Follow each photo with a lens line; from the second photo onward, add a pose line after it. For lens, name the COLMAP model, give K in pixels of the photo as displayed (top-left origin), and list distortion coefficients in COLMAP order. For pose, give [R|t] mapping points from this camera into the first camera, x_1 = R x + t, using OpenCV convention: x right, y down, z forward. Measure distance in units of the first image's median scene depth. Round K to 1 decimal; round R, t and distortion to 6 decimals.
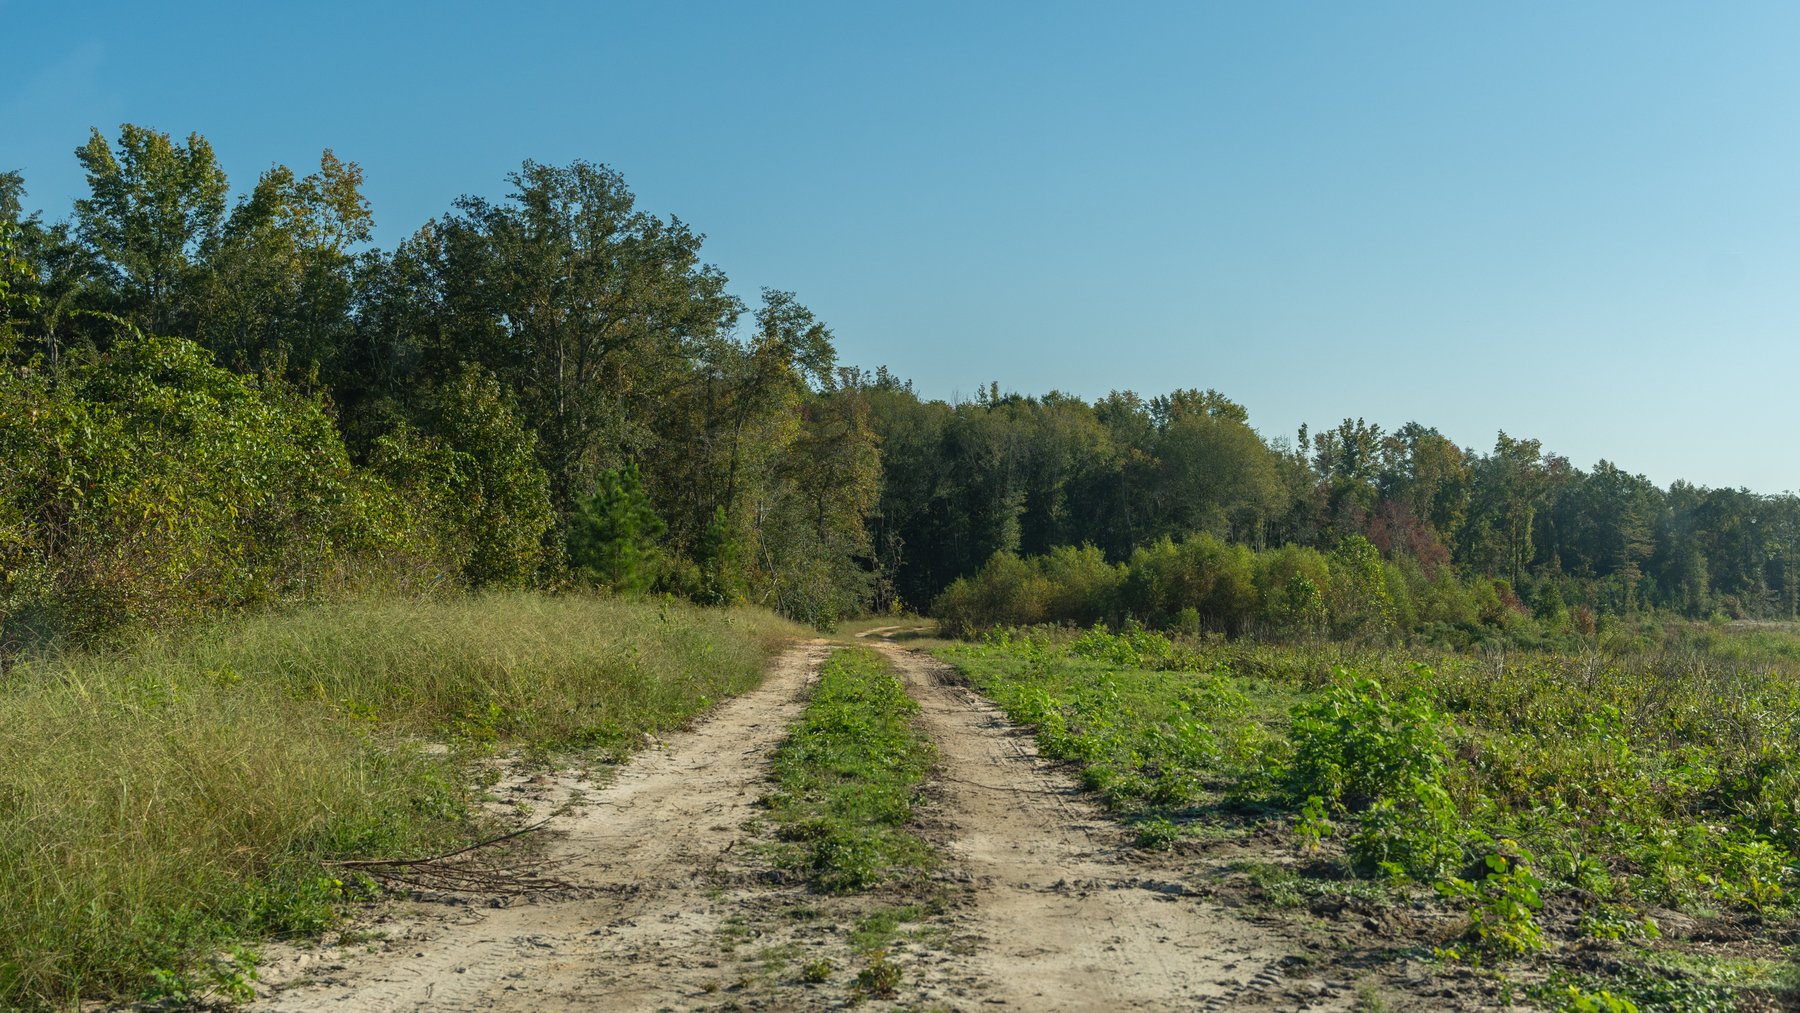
lens RADIAL K [[1616.6, 0, 900.0], [0, 1616.6, 506.5], [0, 0, 1]] dist [-0.007778, -0.002656]
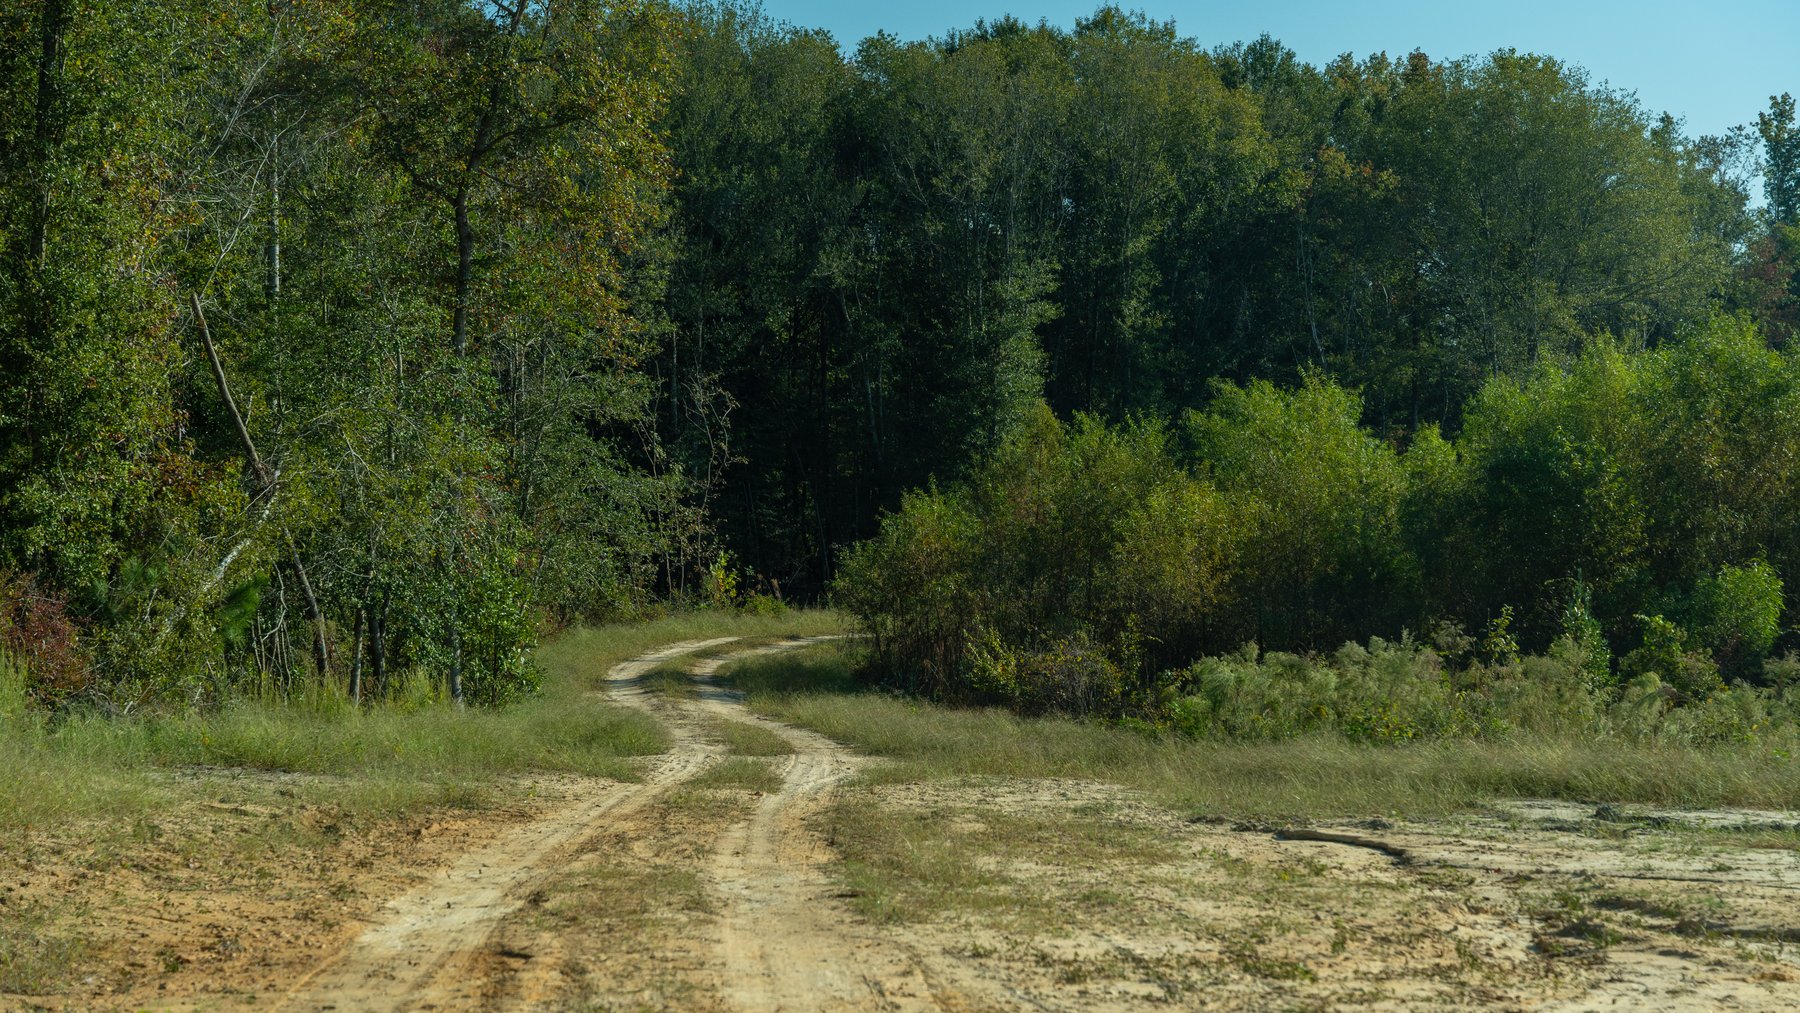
lens RADIAL K [[3594.1, 0, 900.0], [0, 3594.1, 506.5], [0, 0, 1]] dist [0.032725, 0.186078]
pose [[0.998178, -0.027907, 0.053495, -0.004395], [0.025545, 0.998690, 0.044332, 0.009988], [-0.054663, -0.042885, 0.997584, 0.180513]]
